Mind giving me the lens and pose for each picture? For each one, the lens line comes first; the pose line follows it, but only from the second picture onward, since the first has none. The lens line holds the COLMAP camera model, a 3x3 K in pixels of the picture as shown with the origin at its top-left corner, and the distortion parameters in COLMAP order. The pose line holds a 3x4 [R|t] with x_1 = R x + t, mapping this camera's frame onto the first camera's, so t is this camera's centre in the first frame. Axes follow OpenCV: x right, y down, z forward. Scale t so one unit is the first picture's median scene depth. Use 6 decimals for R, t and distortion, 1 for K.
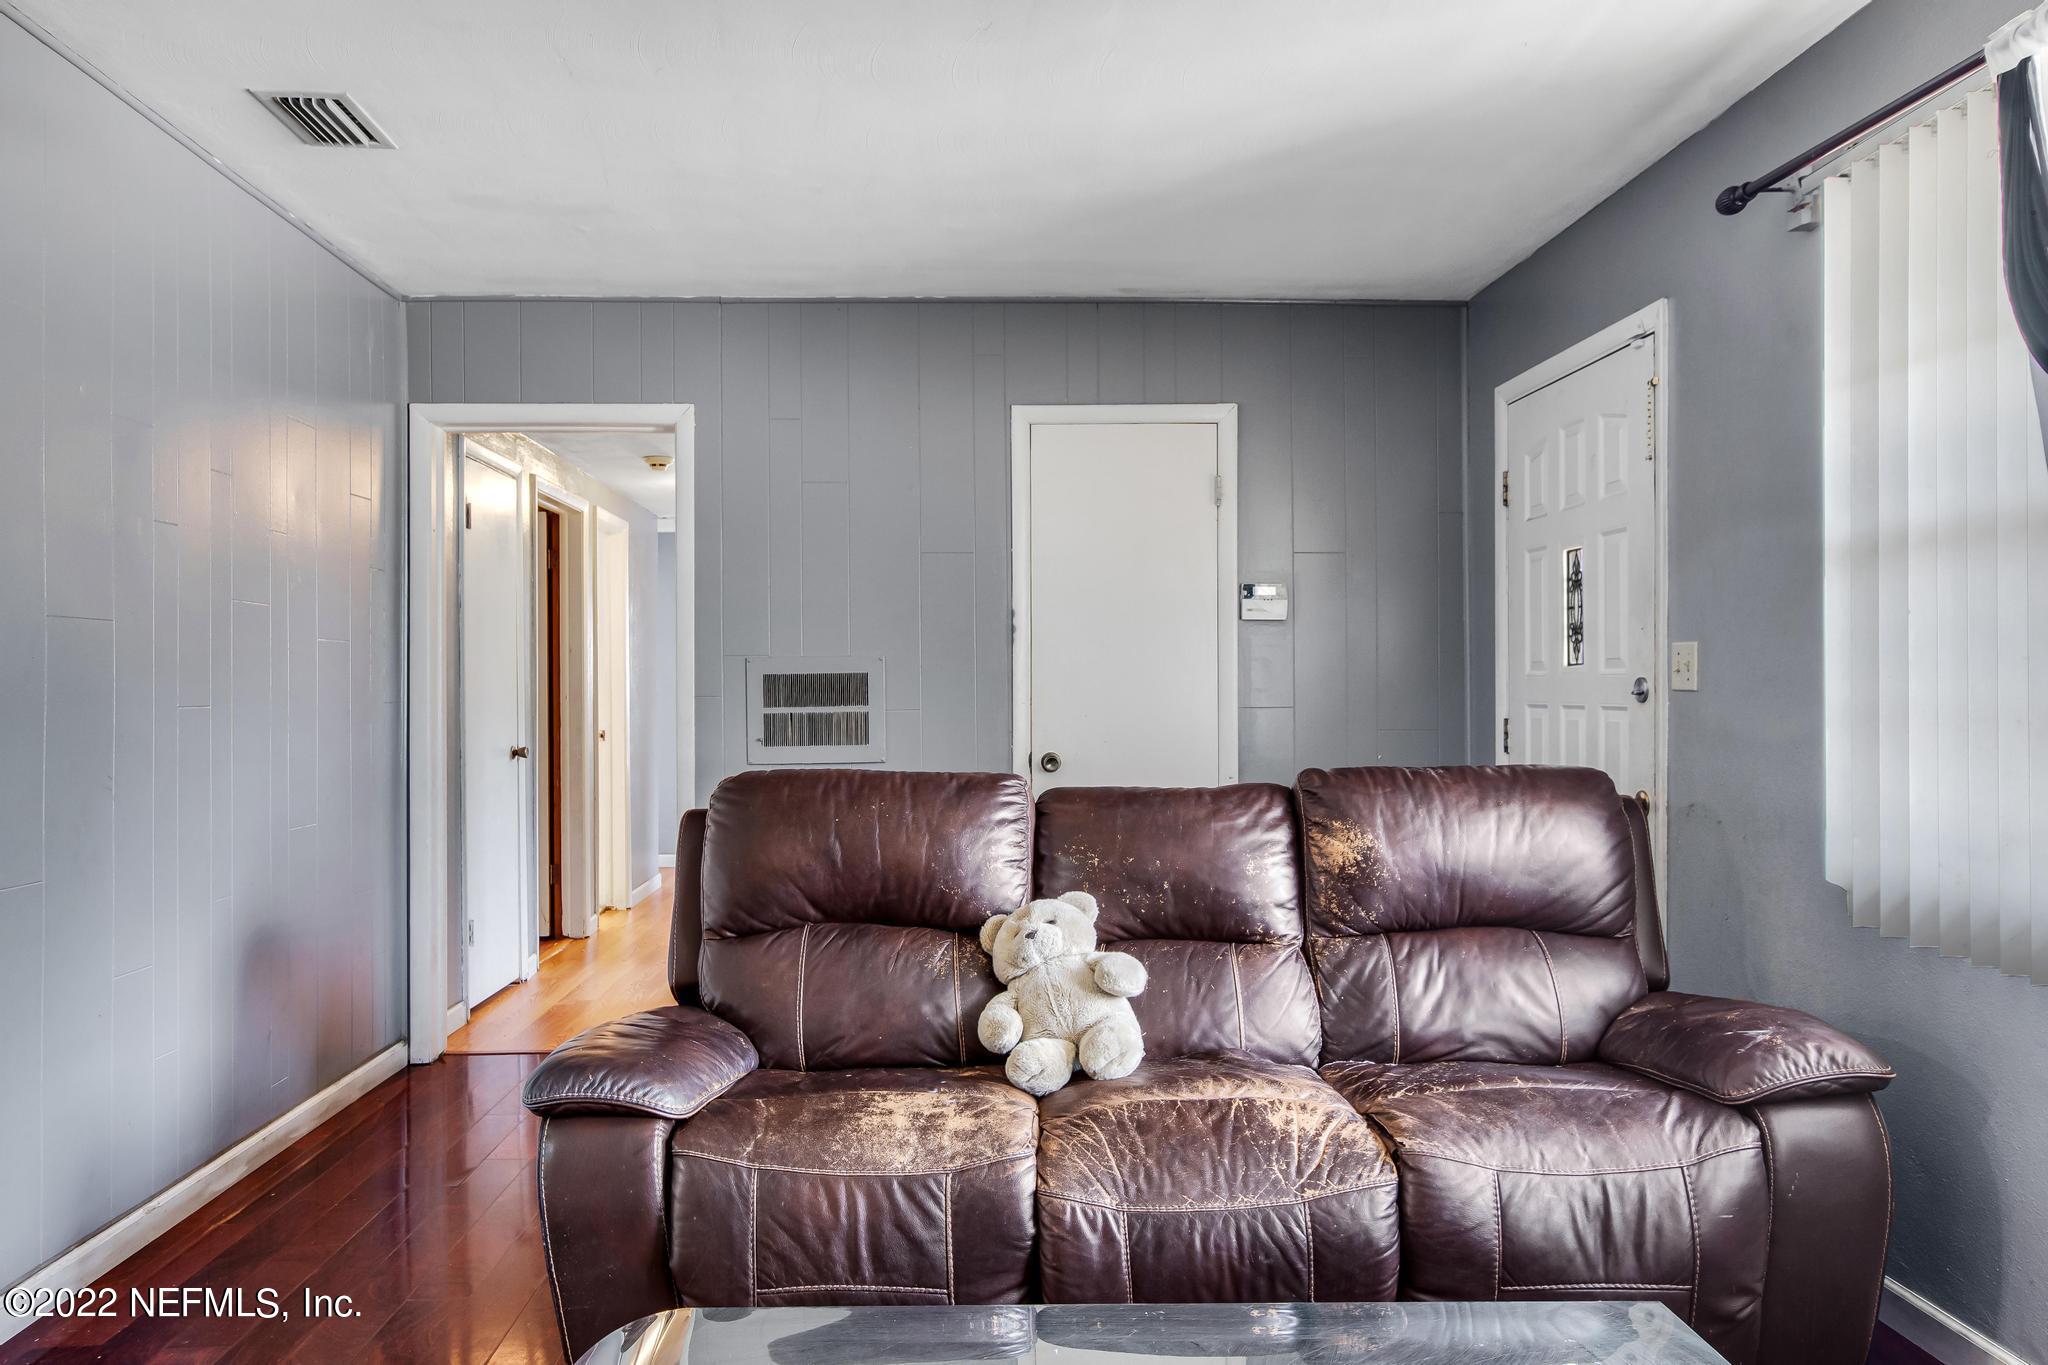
lens RADIAL K [[1509.4, 0, 1020.1], [0, 1509.4, 683.8], [0, 0, 1]] dist [-0.001454, 0.004118]
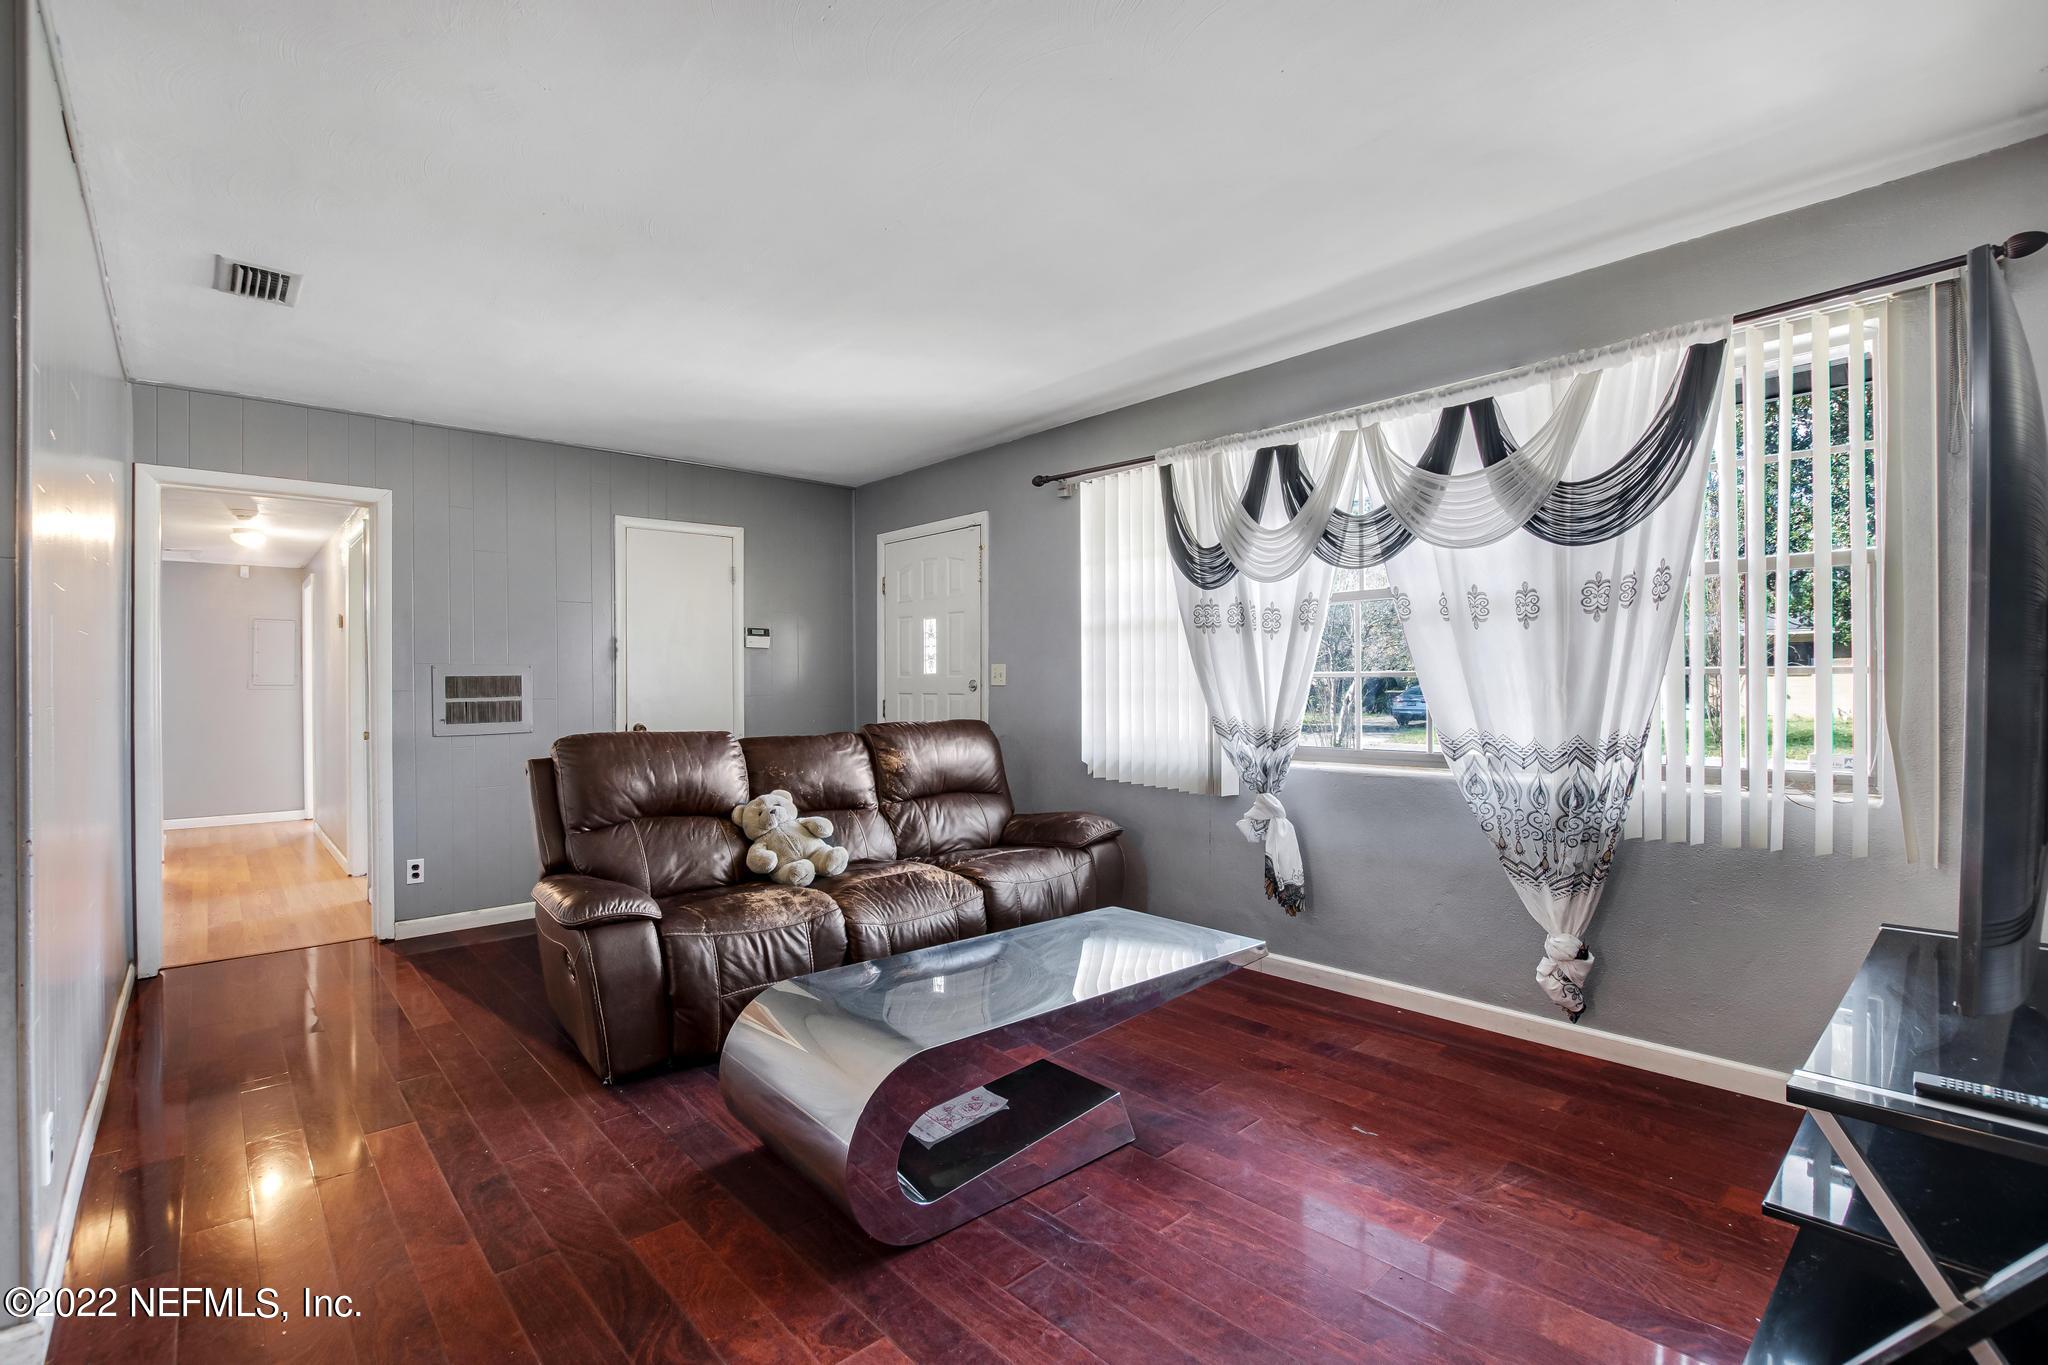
lens RADIAL K [[939.9, 0, 1048.7], [0, 939.9, 675.6], [0, 0, 1]] dist [-0.018166, 0.002885]
pose [[0.761043, 0.004647, 0.648685, -0.473703], [0.000214, 0.999972, -0.007416, -0.000113], [-0.648701, 0.005783, 0.761021, -0.140241]]
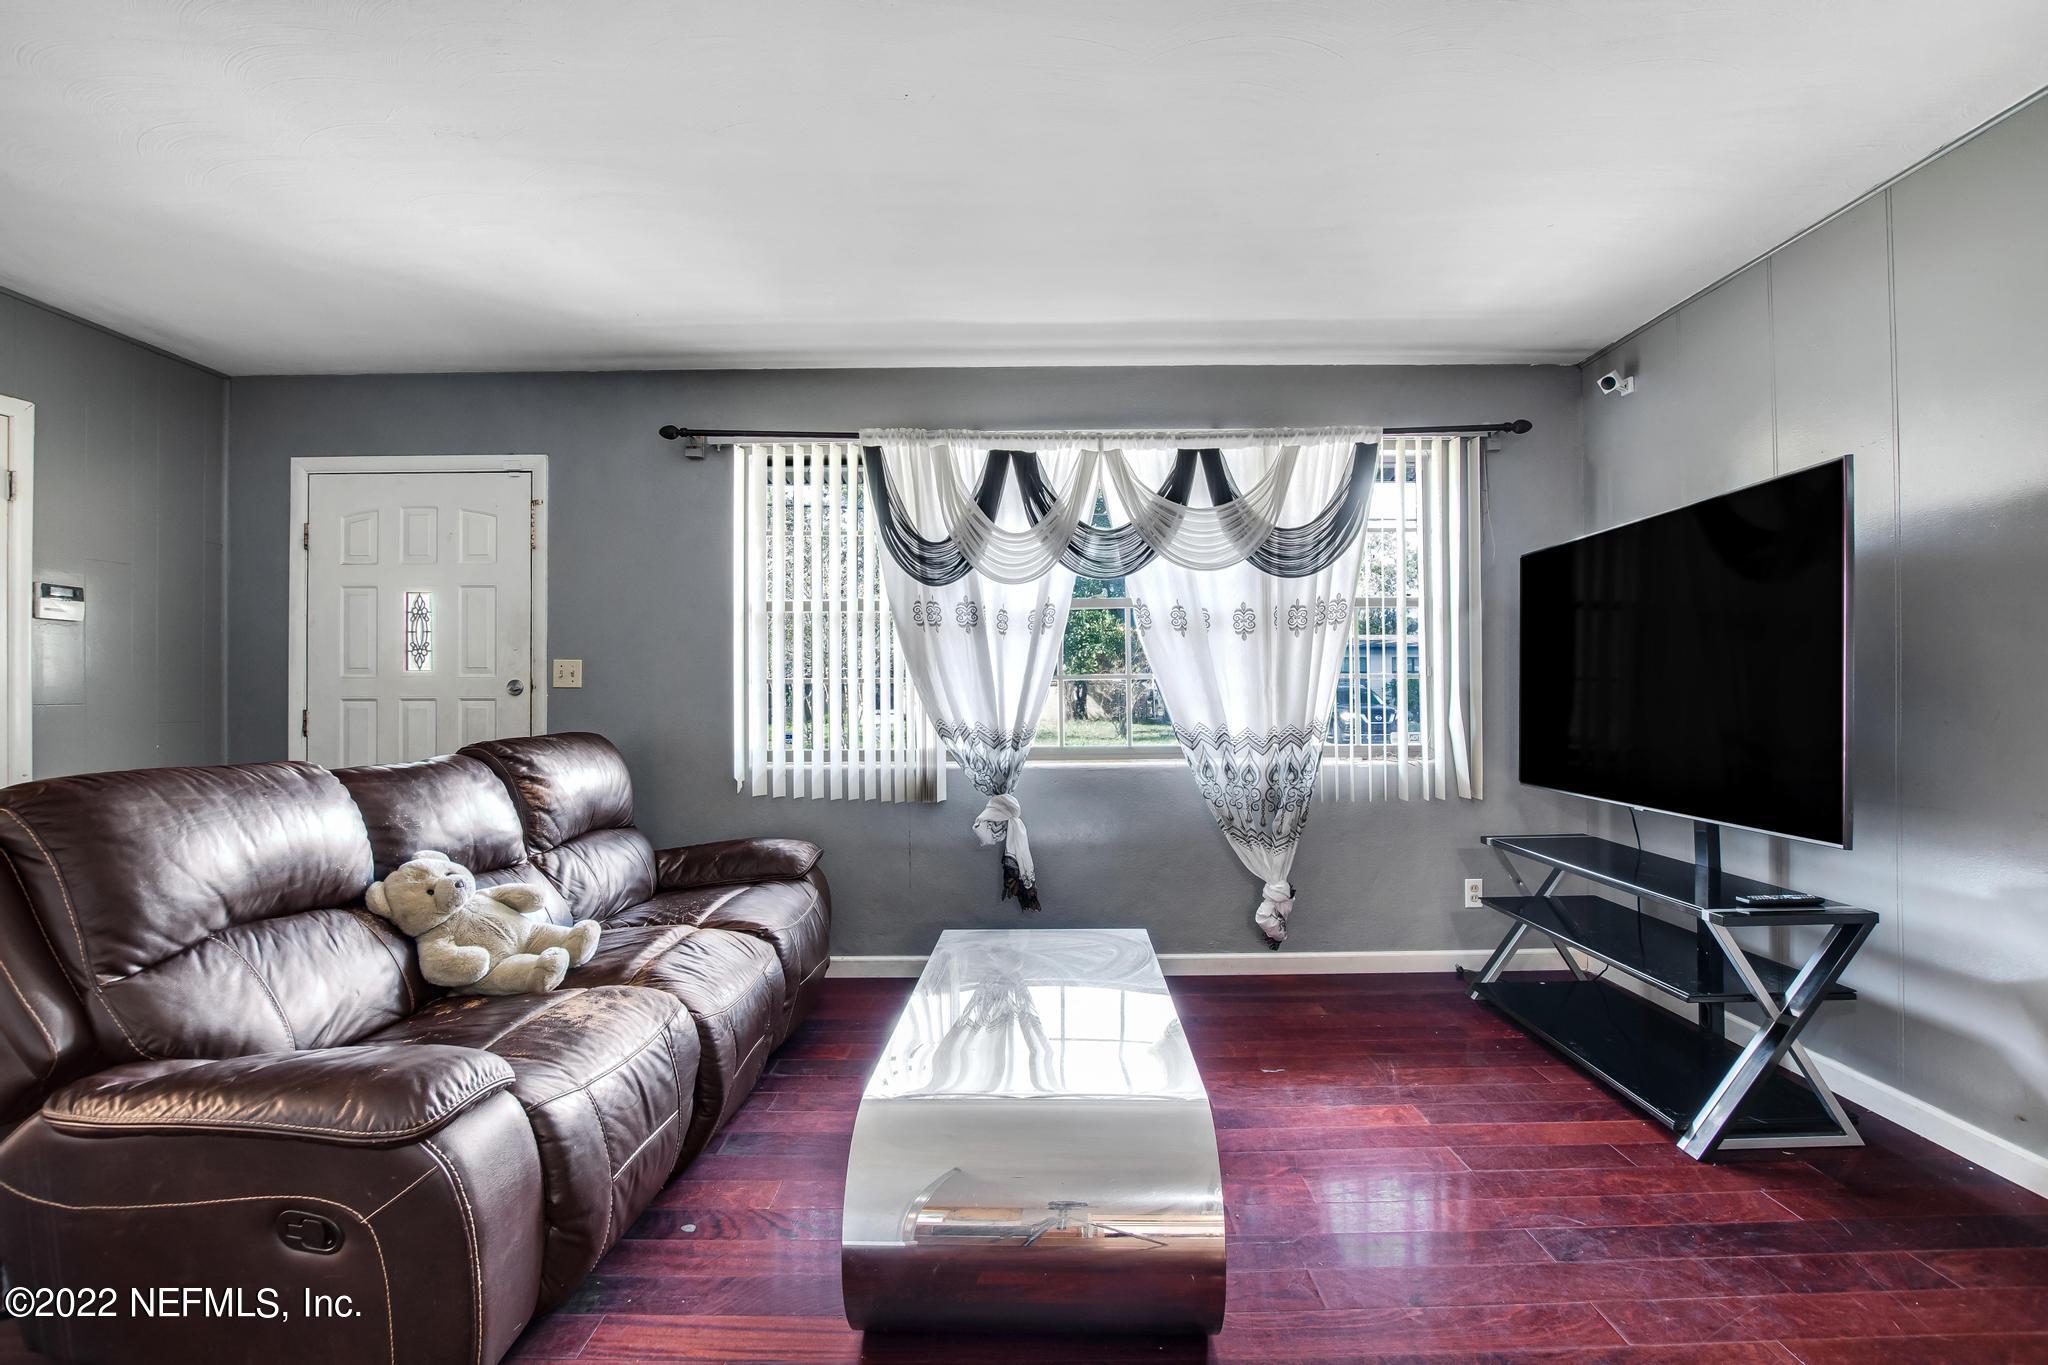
lens RADIAL K [[939.9, 0, 1048.5], [0, 939.9, 676.1], [0, 0, 1]] dist [-0.018166, 0.002885]
pose [[0.041120, 0.017305, 0.999004, -0.679800], [0.000039, 0.999850, -0.017321, 0.010766], [-0.999154, 0.000752, 0.041113, 0.463056]]
